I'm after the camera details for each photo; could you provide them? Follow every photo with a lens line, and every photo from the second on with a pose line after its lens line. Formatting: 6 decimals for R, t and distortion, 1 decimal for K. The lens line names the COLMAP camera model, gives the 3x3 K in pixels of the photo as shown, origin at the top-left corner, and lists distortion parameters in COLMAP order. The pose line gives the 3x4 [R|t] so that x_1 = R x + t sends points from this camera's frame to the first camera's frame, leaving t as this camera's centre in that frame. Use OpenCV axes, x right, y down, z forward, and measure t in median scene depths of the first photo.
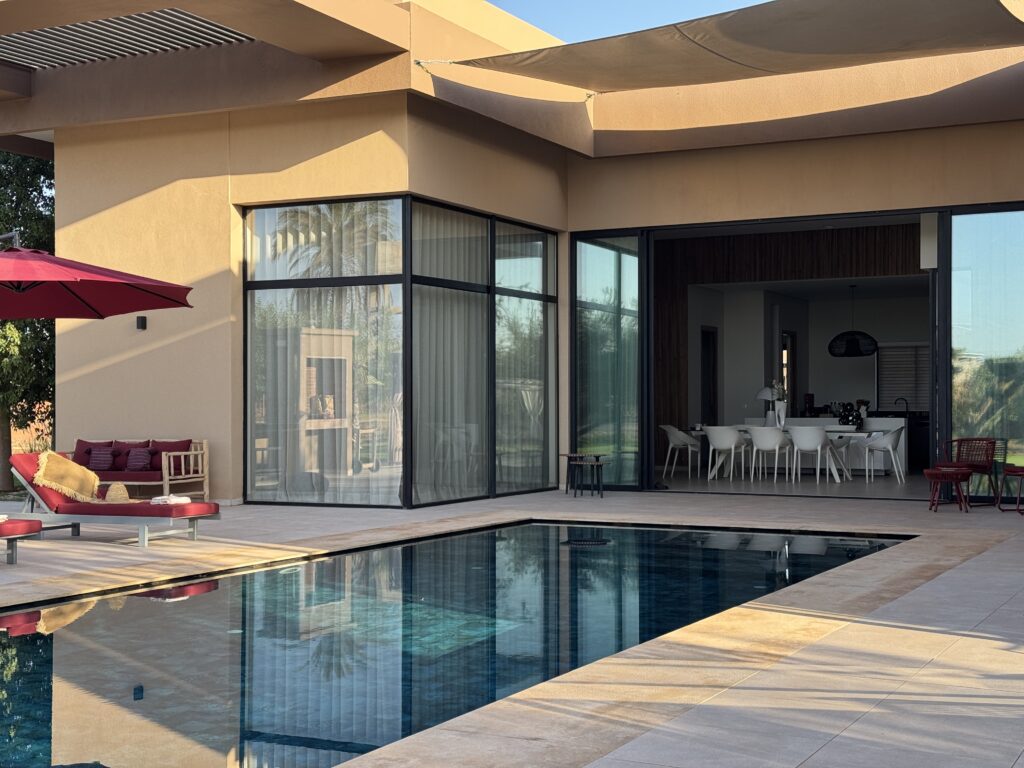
lens RADIAL K [[1425.6, 0, 516.1], [0, 1425.6, 385.4], [0, 0, 1]] dist [0.122997, 0.000000]
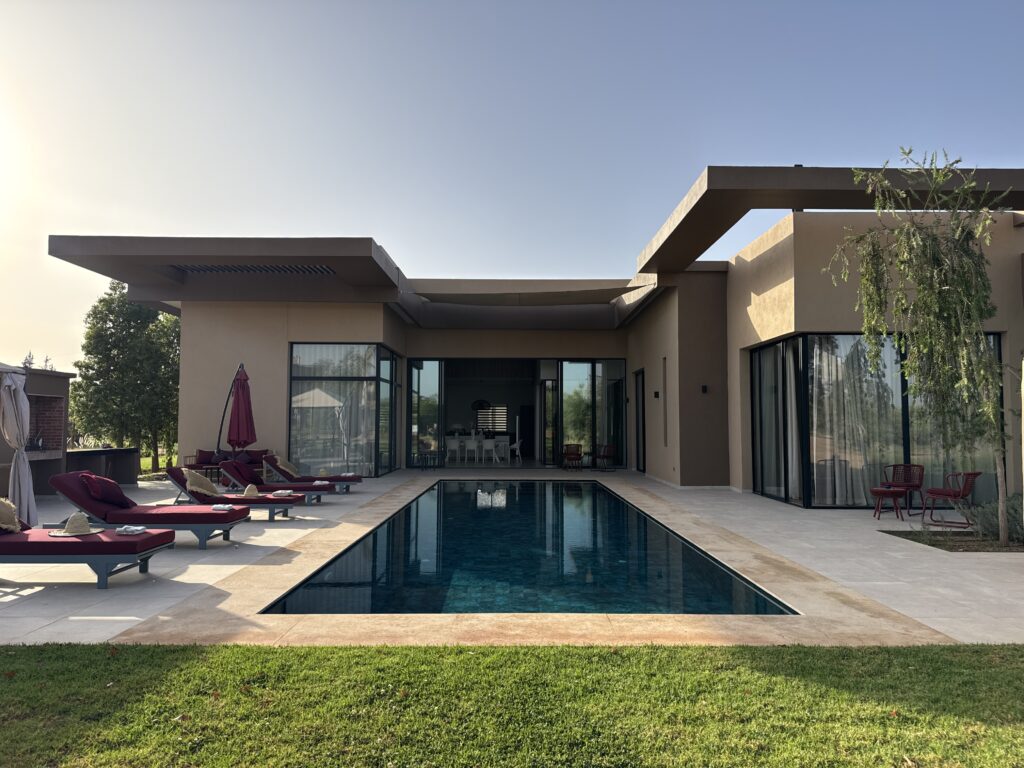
lens RADIAL K [[715.6, 0, 516.2], [0, 715.6, 376.0], [0, 0, 1]] dist [0.070733, -0.086597]
pose [[0.889847, 0.036347, 0.454808, -0.362008], [-0.012763, 0.998415, -0.054818, -0.017351], [-0.456080, 0.042975, 0.888901, -0.123414]]
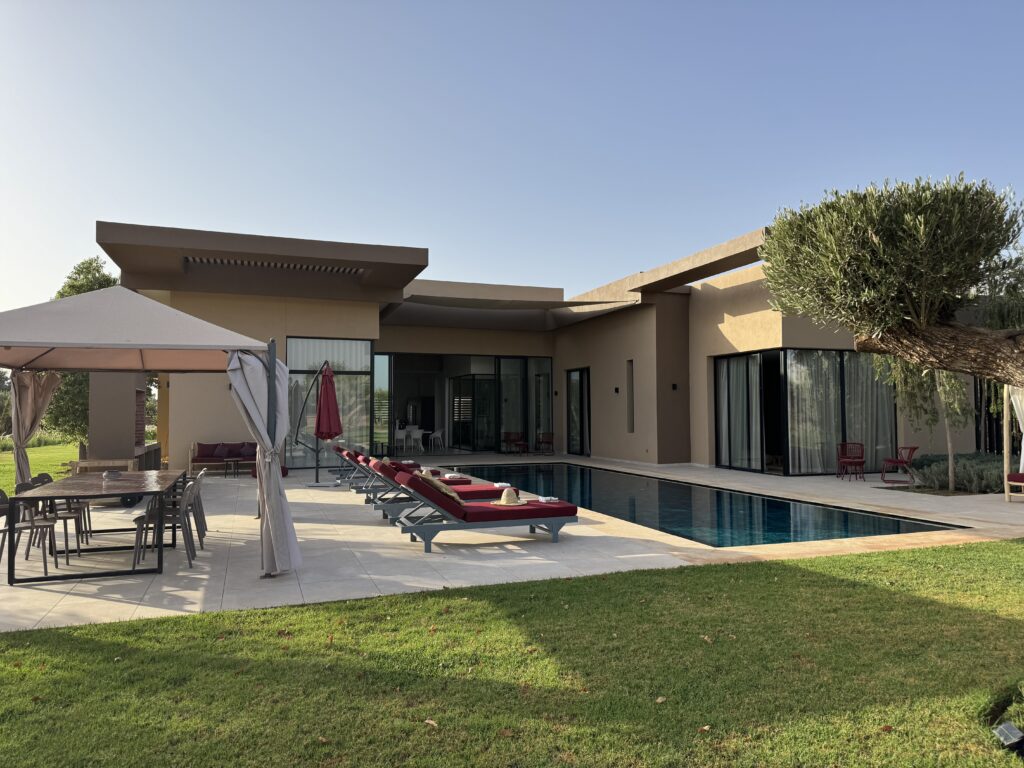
lens RADIAL K [[715.6, 0, 510.8], [0, 715.6, 387.9], [0, 0, 1]] dist [0.070733, -0.086597]
pose [[0.688388, 0.027670, 0.724814, -0.719979], [-0.013639, 0.999589, -0.025206, -0.019331], [-0.725214, 0.007466, 0.688483, -0.028335]]
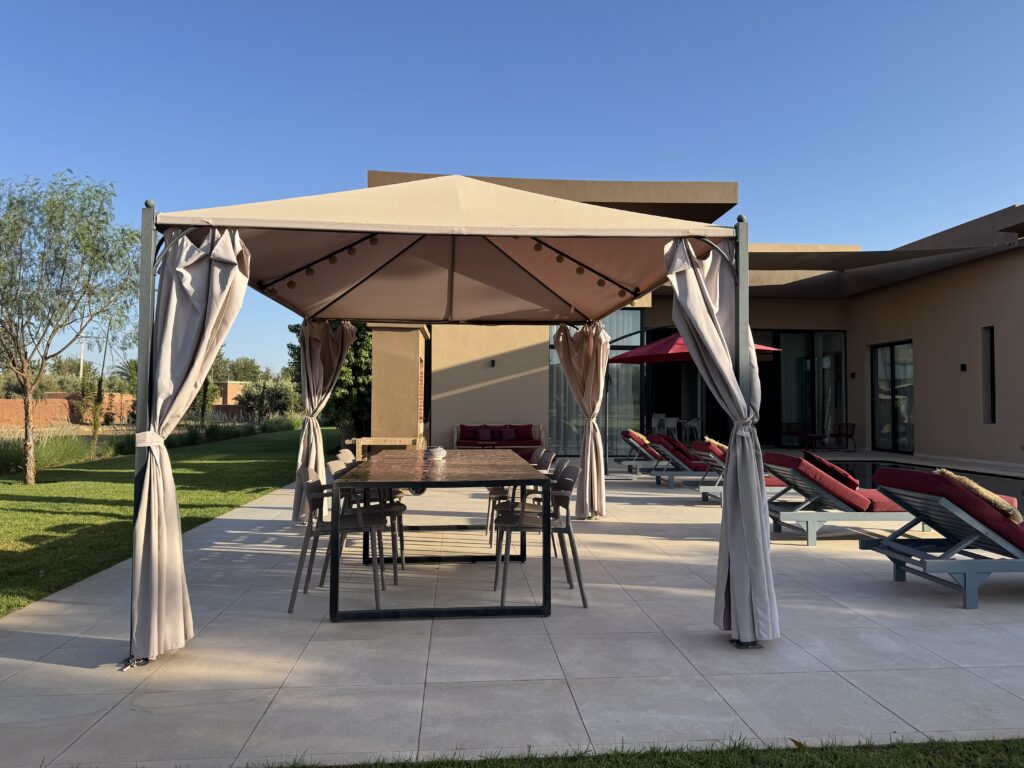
lens RADIAL K [[715.6, 0, 512.3], [0, 715.6, 372.3], [0, 0, 1]] dist [0.070733, -0.086597]
pose [[0.856843, 0.035006, 0.514387, -0.697753], [-0.019179, 0.999166, -0.036050, 0.002116], [-0.515220, 0.021024, 0.856800, 0.168890]]
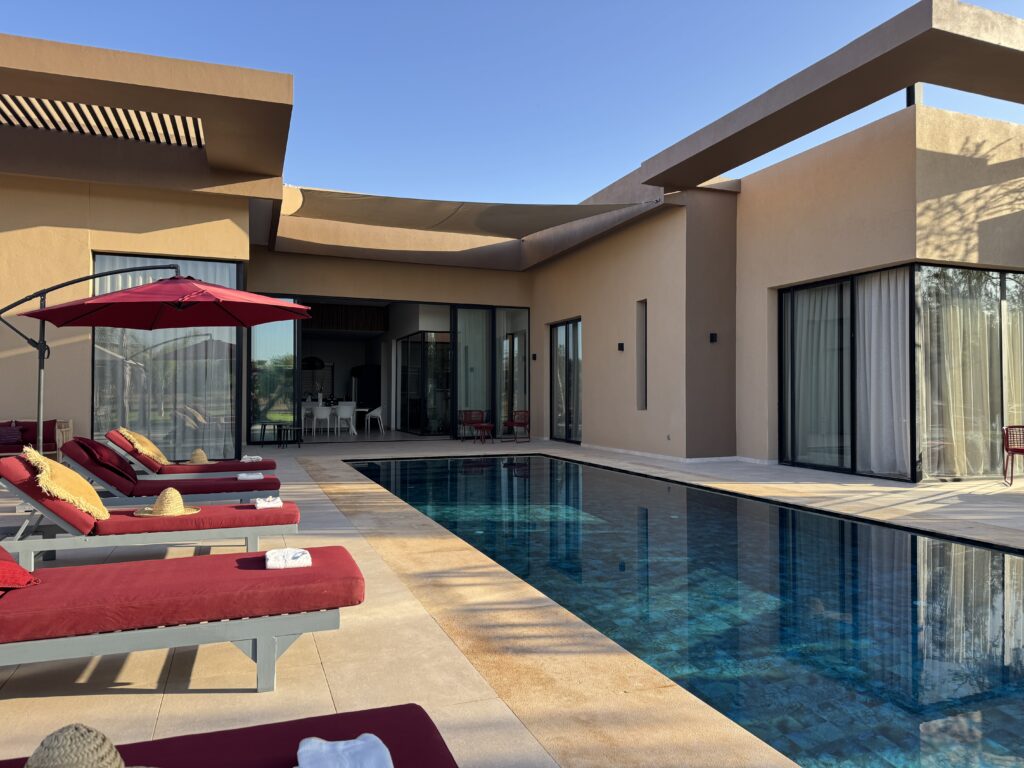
lens RADIAL K [[715.6, 0, 516.3], [0, 715.6, 379.0], [0, 0, 1]] dist [0.070733, -0.086597]
pose [[0.673278, 0.022466, 0.739048, -0.407941], [-0.018574, 0.999737, -0.013469, 0.000732], [-0.739156, -0.004659, 0.673518, 0.208341]]
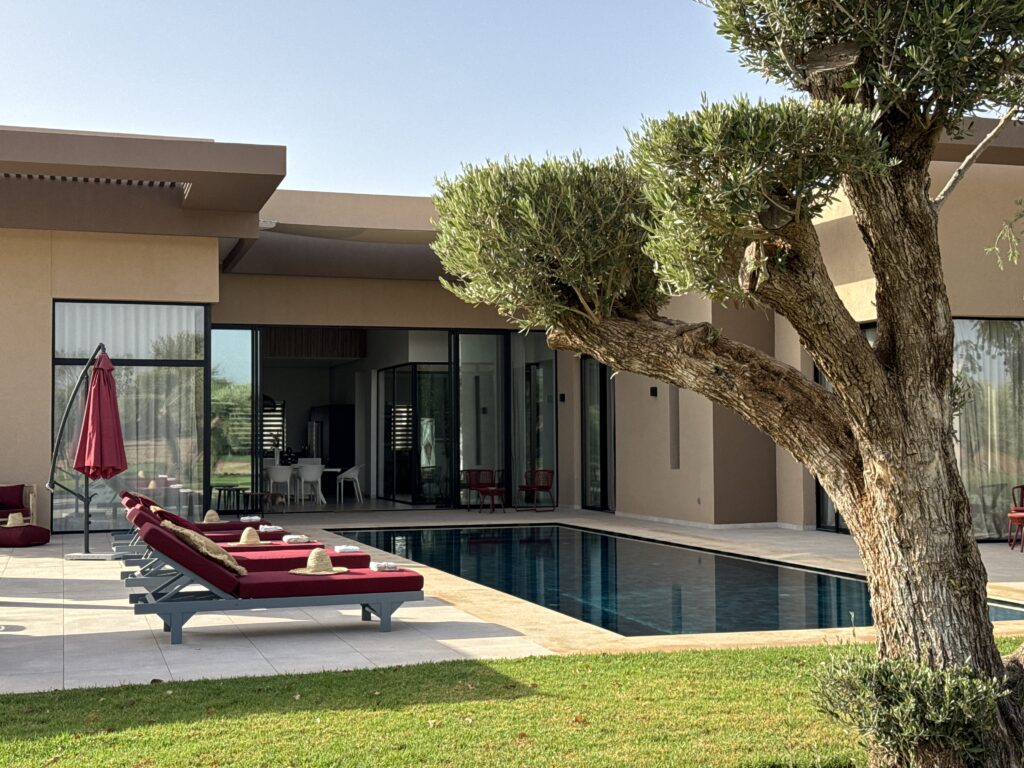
lens RADIAL K [[1425.6, 0, 518.4], [0, 1425.6, 376.4], [0, 0, 1]] dist [0.122997, 0.000000]
pose [[0.715106, 0.029731, 0.698384, -0.737967], [-0.010741, 0.999444, -0.031550, -0.019289], [-0.698934, 0.015060, 0.715028, -0.183323]]
